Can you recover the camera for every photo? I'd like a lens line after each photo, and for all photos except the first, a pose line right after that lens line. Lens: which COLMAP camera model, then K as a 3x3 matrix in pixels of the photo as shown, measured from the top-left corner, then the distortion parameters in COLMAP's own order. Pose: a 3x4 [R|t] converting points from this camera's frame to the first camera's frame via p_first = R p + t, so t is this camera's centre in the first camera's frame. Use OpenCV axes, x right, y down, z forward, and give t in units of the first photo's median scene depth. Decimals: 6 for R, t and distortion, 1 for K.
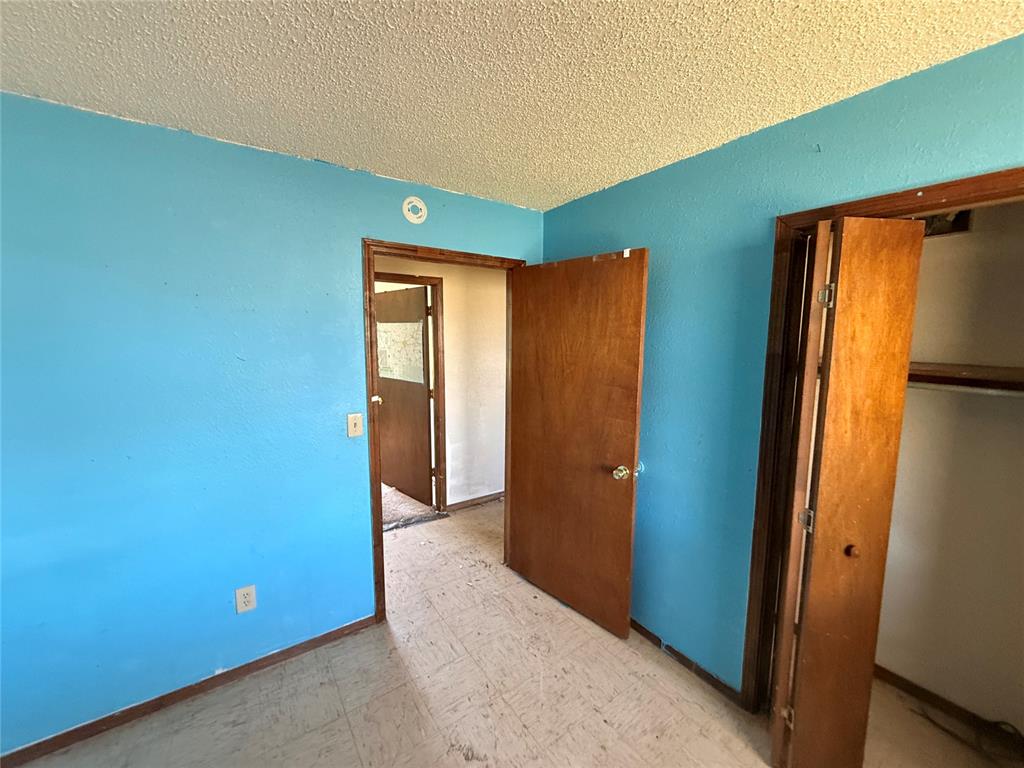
lens RADIAL K [[409.9, 0, 509.1], [0, 409.9, 383.1], [0, 0, 1]] dist [-0.000562, -0.000199]
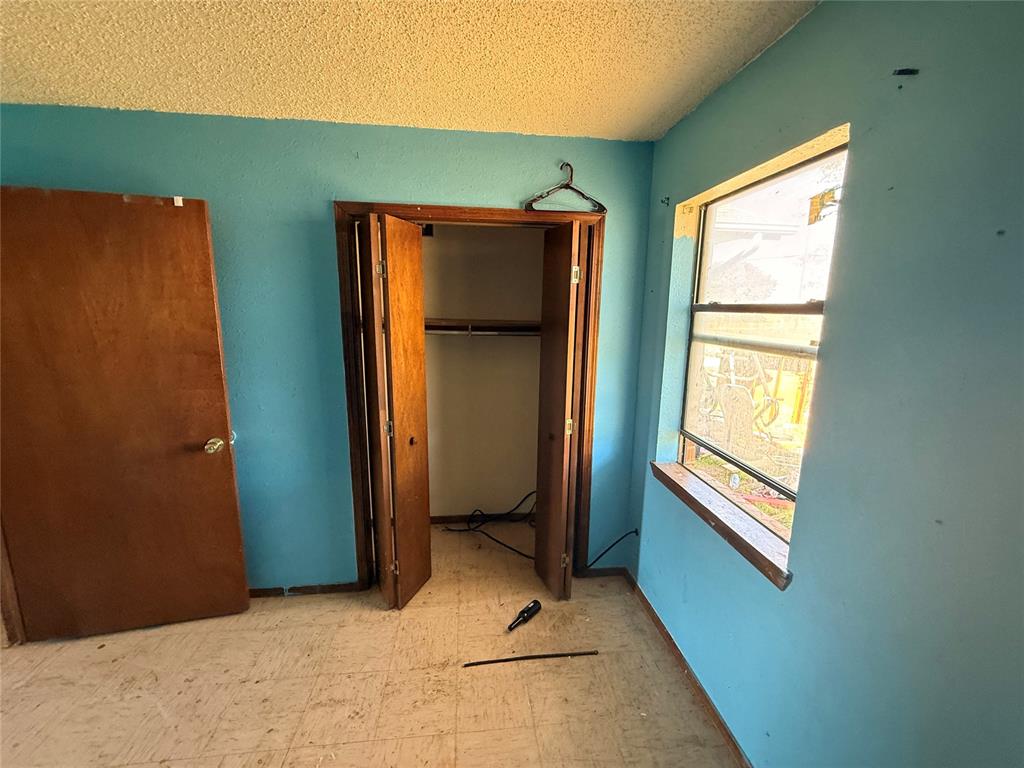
lens RADIAL K [[403.3, 0, 512.0], [0, 403.3, 384.0], [0, 0, 1]] dist [-0.000201, 0.000029]
pose [[0.474436, -0.160966, 0.865448, -0.183103], [0.095789, 0.986742, 0.131015, 0.026015], [-0.875063, 0.020742, 0.483564, -0.041119]]
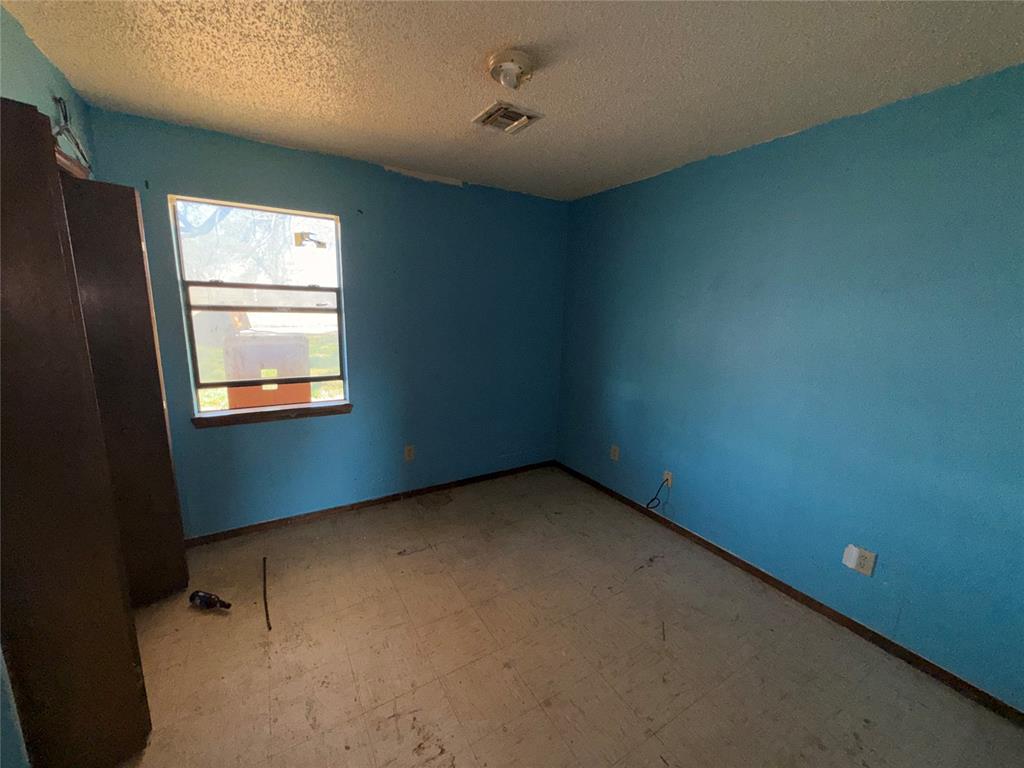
lens RADIAL K [[409.9, 0, 509.1], [0, 409.9, 383.1], [0, 0, 1]] dist [-0.000562, -0.000199]
pose [[-0.996895, -0.059524, 0.051546, -0.128488], [-0.039993, 0.946669, 0.319717, -0.144491], [-0.067828, 0.316662, -0.946110, 1.324539]]
